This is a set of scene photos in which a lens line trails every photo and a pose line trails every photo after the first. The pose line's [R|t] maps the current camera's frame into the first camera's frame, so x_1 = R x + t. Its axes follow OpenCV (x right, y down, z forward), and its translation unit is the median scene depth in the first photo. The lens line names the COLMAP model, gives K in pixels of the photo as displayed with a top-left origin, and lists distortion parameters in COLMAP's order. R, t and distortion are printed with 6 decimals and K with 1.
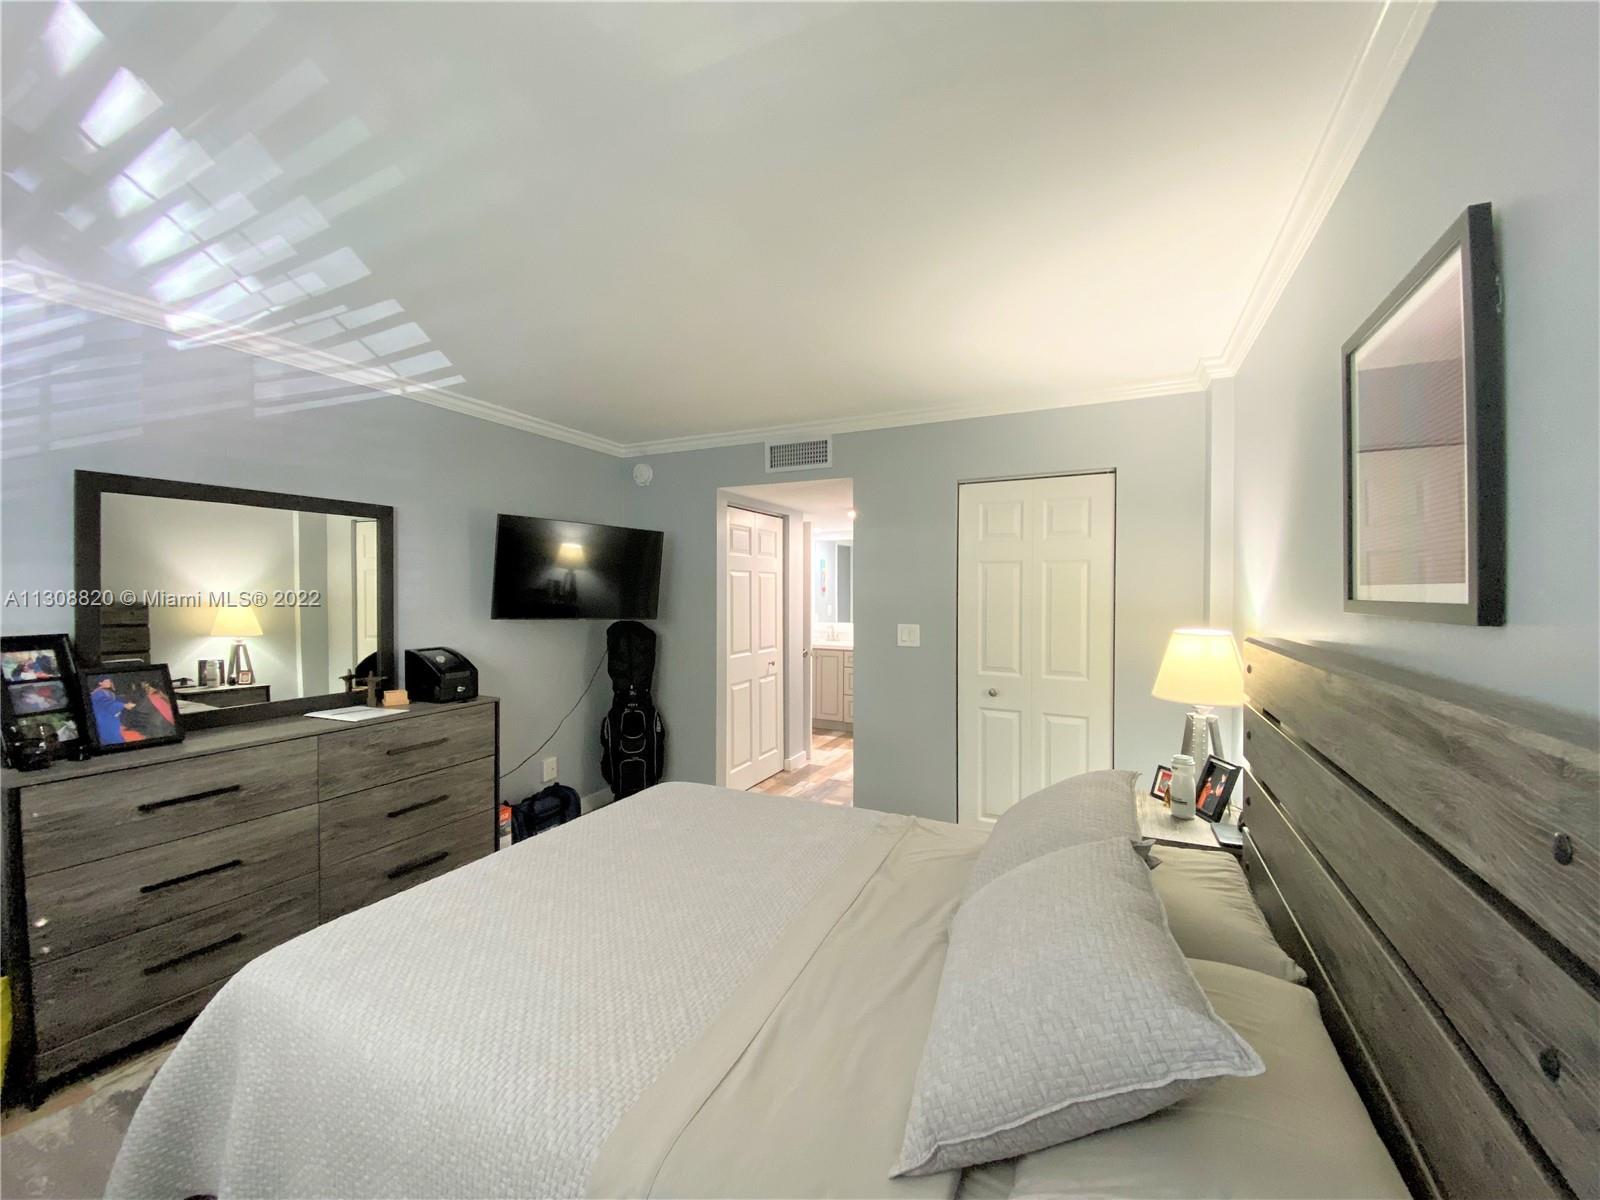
lens RADIAL K [[652.8, 0, 801.0], [0, 652.8, 590.8], [0, 0, 1]] dist [0.013059, -0.009048]
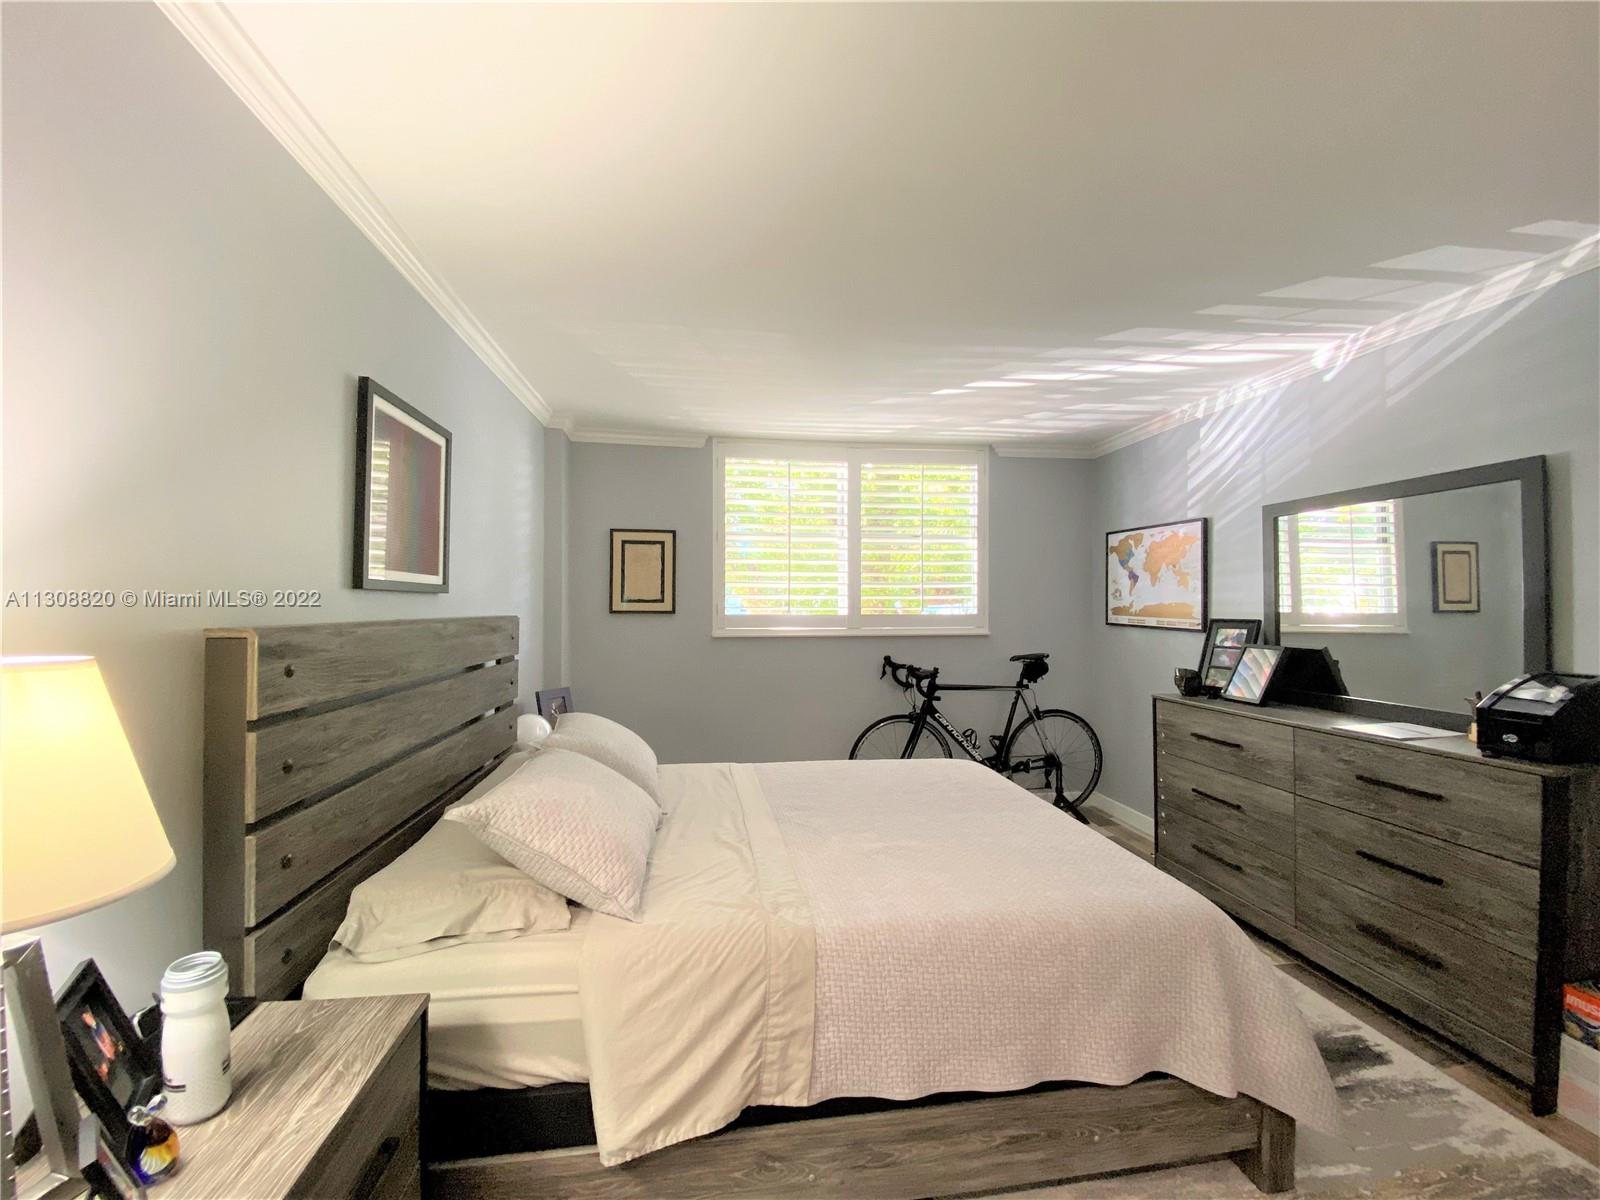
lens RADIAL K [[652.8, 0, 798.2], [0, 652.8, 599.9], [0, 0, 1]] dist [0.013059, -0.009048]
pose [[-0.829011, -0.011101, -0.559122, 0.520134], [-0.005975, 0.999922, -0.010993, 0.042336], [0.559200, -0.005772, -0.829013, 1.561911]]
